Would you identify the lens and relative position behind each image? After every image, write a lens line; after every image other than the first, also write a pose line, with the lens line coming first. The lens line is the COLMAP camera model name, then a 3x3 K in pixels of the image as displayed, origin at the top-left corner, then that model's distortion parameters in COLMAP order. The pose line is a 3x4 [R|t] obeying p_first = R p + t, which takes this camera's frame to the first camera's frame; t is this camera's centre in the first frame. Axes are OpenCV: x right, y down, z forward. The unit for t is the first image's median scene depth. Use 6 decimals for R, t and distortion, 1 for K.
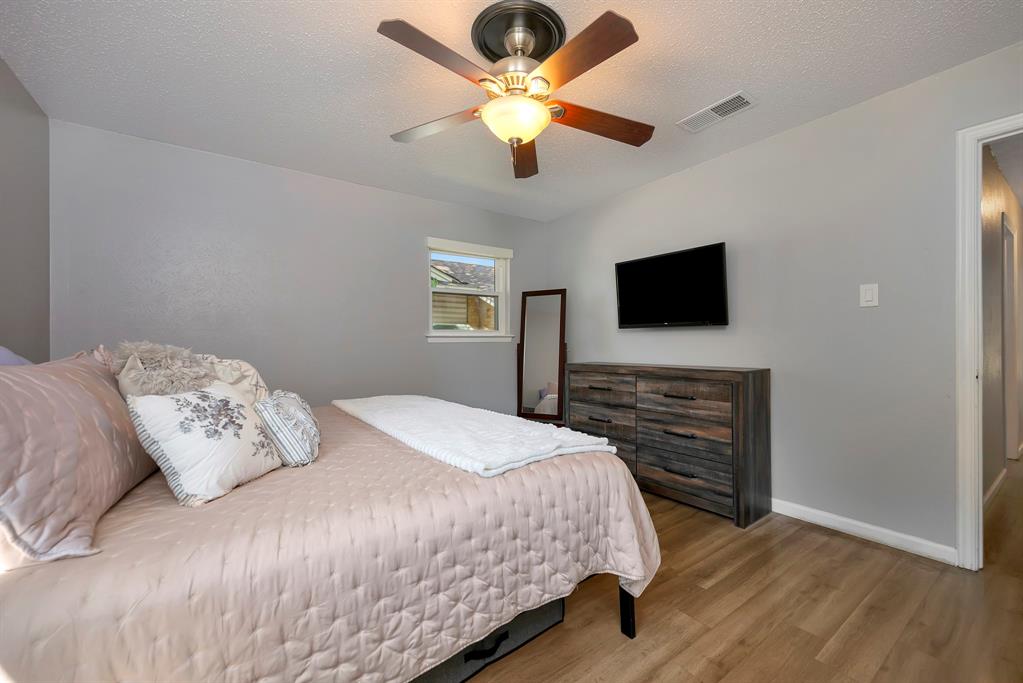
lens RADIAL K [[406.1, 0, 515.9], [0, 406.1, 344.4], [0, 0, 1]] dist [-0.003316, 0.000595]
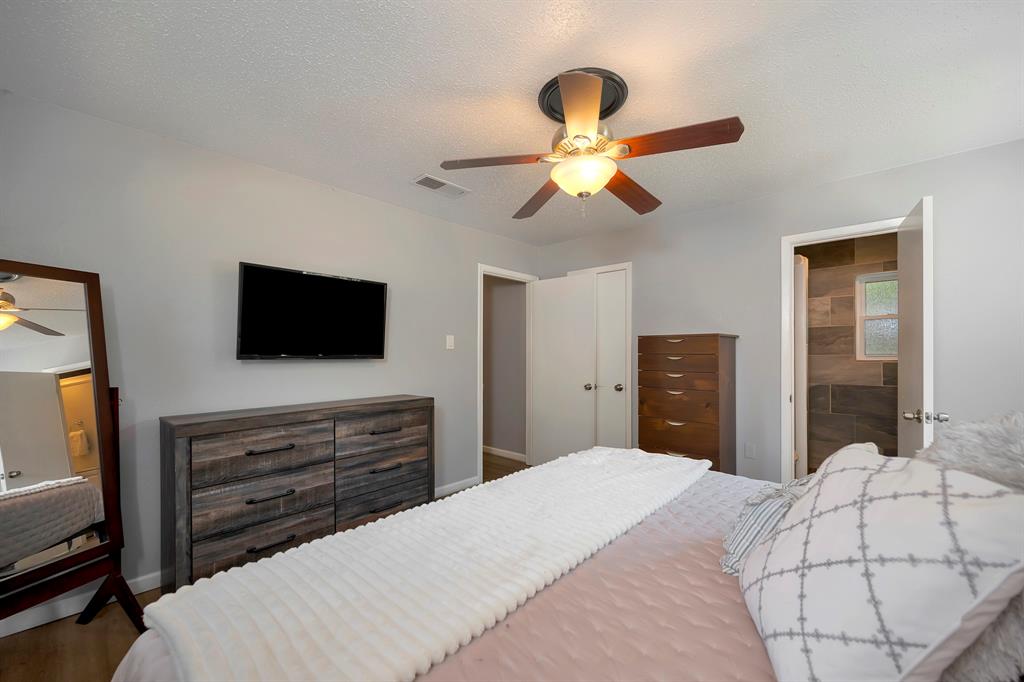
lens RADIAL K [[406.5, 0, 519.1], [0, 406.5, 352.0], [0, 0, 1]] dist [-0.003316, 0.000595]
pose [[-0.207854, 0.012278, 0.978083, -0.602136], [0.008927, 0.999903, -0.010655, -0.048194], [-0.978119, 0.006516, -0.207944, 0.828279]]
